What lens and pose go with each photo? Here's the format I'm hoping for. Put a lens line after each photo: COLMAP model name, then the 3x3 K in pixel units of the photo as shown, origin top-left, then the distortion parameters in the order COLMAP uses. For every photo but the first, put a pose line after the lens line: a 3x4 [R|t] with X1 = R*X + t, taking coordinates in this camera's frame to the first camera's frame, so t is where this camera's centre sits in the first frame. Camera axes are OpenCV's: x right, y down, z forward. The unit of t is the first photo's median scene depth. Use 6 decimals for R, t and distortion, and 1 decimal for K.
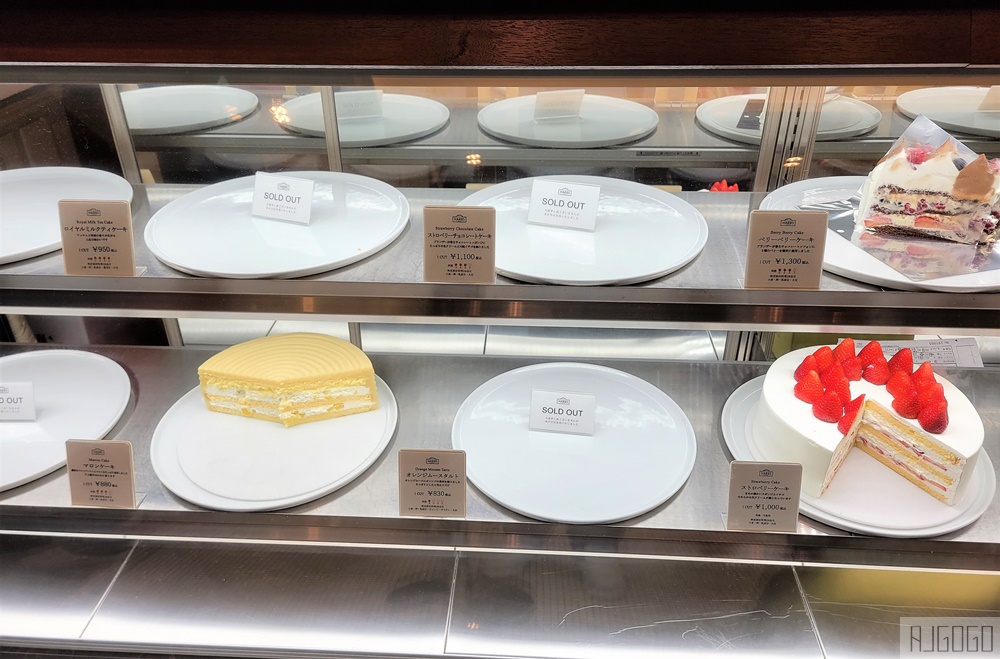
lens RADIAL K [[763.9, 0, 506.6], [0, 763.9, 328.8], [0, 0, 1]] dist [0.049238, -0.002584]
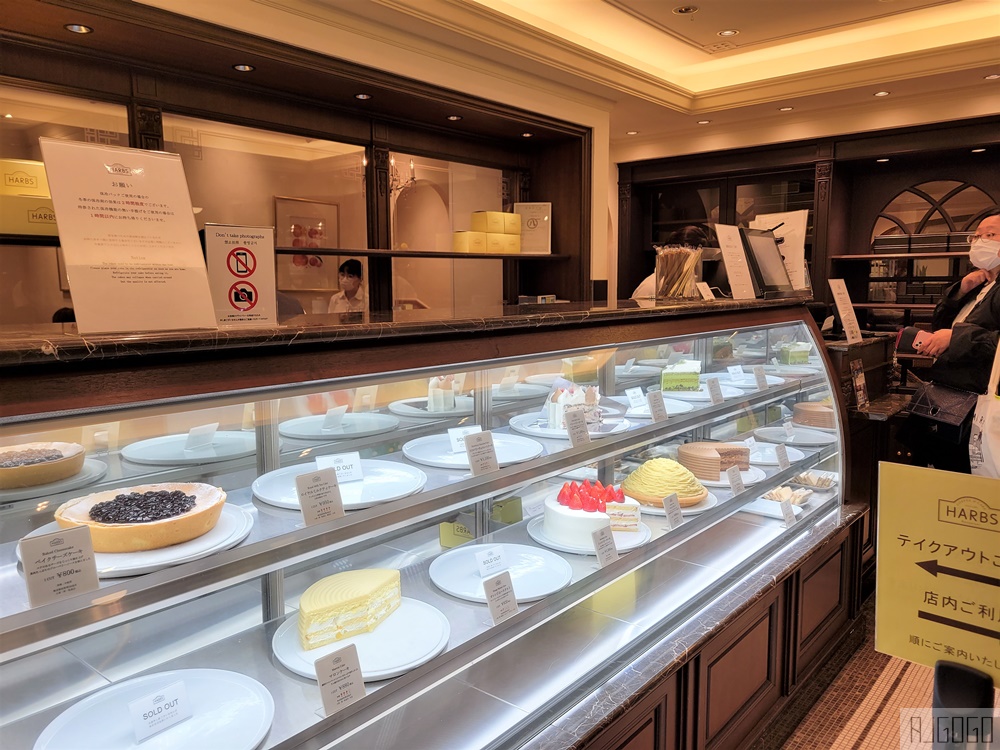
lens RADIAL K [[760.7, 0, 501.5], [0, 760.7, 375.2], [0, 0, 1]] dist [-0.015050, 0.016850]
pose [[0.589860, -0.092896, 0.802144, -1.362618], [0.417547, 0.885341, -0.204515, 0.110556], [-0.691172, 0.455568, 0.561016, -0.142079]]
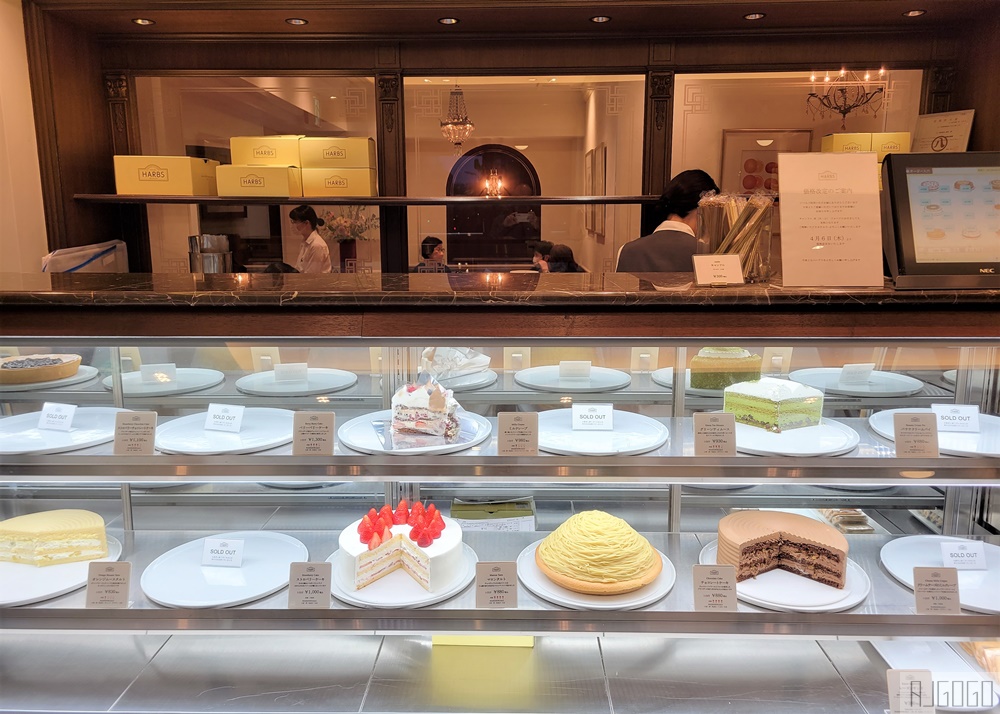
lens RADIAL K [[748.6, 0, 498.3], [0, 748.6, 351.3], [0, 0, 1]] dist [0.026292, -0.012135]
pose [[0.999336, -0.002514, 0.036343, 0.652629], [0.015294, 0.934397, -0.355906, 0.316151], [-0.033064, 0.356225, 0.933815, -0.662523]]
